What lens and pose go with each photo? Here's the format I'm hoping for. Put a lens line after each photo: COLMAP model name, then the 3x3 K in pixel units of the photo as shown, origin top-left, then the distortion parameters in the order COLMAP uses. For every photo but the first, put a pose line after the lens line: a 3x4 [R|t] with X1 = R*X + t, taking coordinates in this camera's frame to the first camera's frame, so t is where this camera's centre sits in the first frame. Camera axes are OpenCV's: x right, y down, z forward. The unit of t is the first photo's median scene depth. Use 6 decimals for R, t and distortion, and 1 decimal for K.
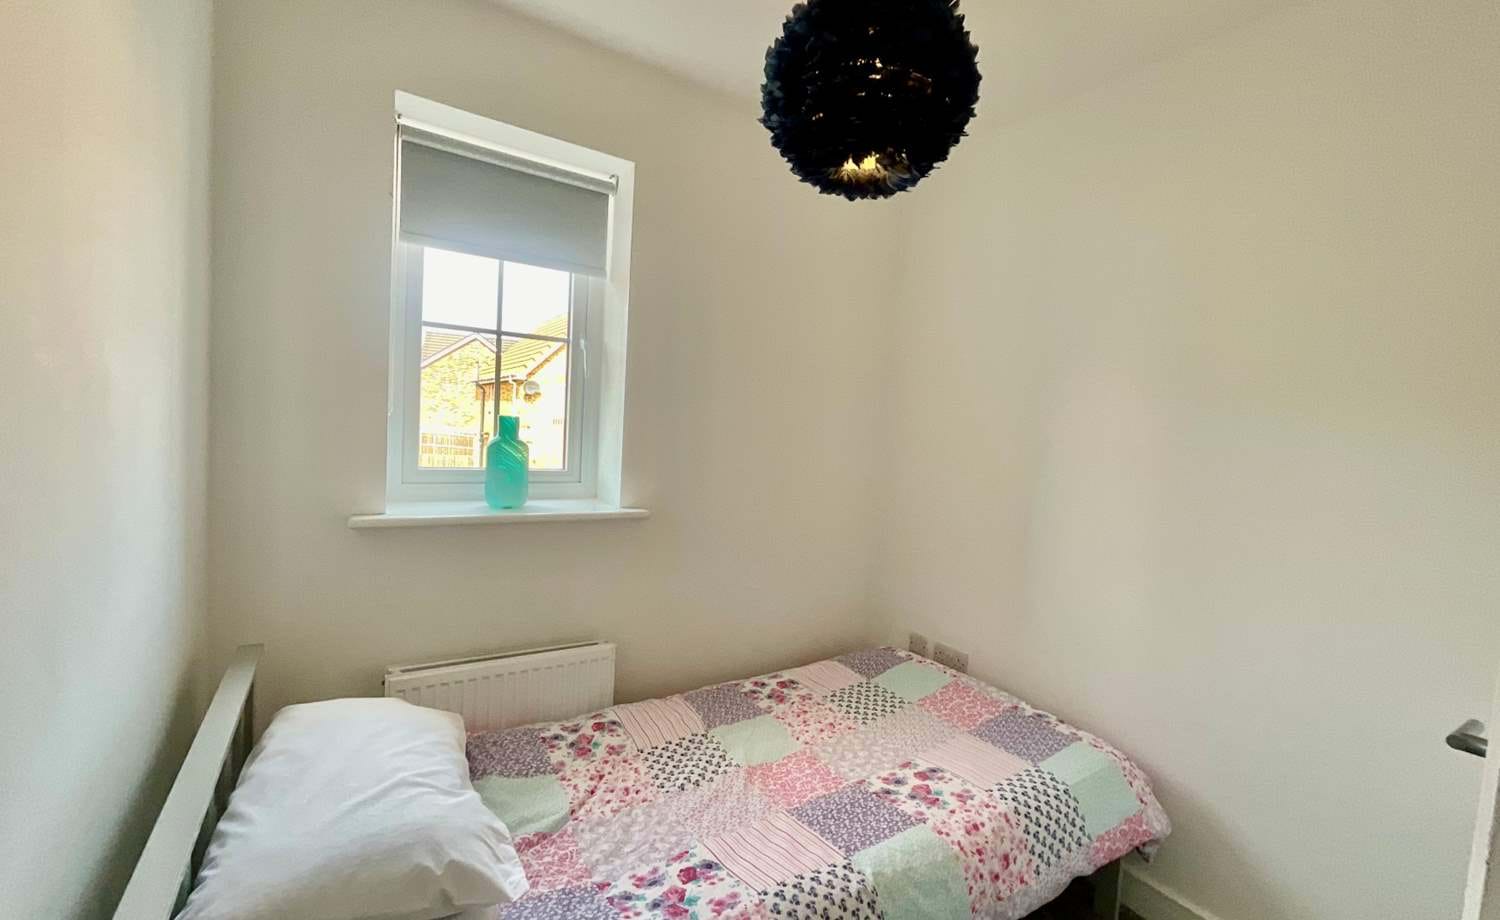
lens RADIAL K [[615.9, 0, 745.5], [0, 615.9, 462.8], [0, 0, 1]] dist [0.002352, 0.000528]
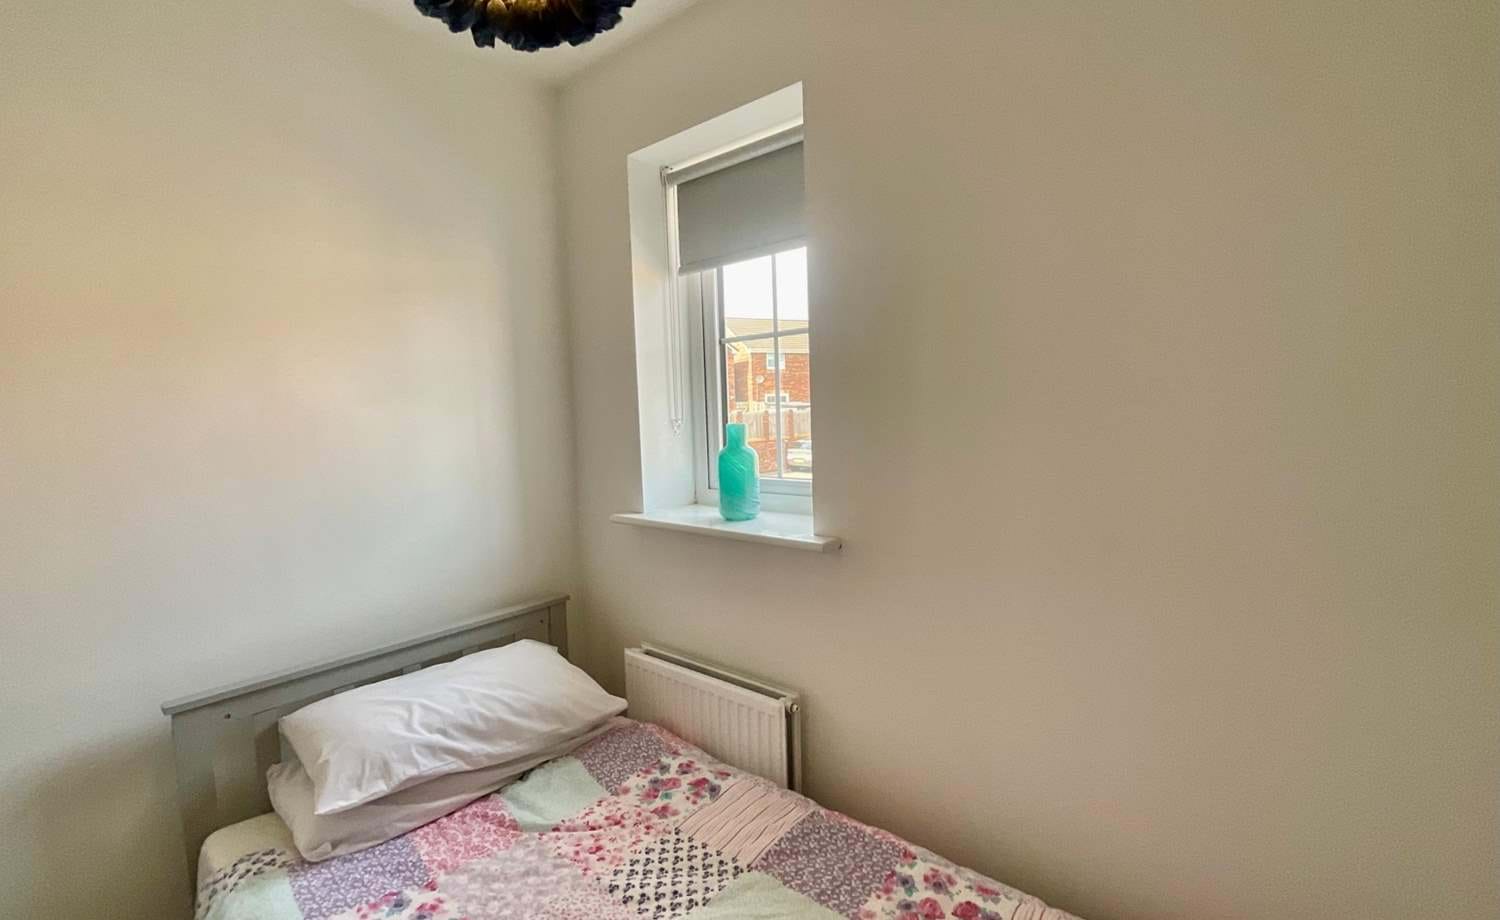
lens RADIAL K [[638.0, 0, 751.3], [0, 638.0, 487.1], [0, 0, 1]] dist [-0.000902, 0.000033]
pose [[0.291280, 0.035321, -0.955985, 0.639628], [-0.018633, 0.999338, 0.031246, -0.012396], [0.956456, 0.008711, 0.291746, 0.838027]]
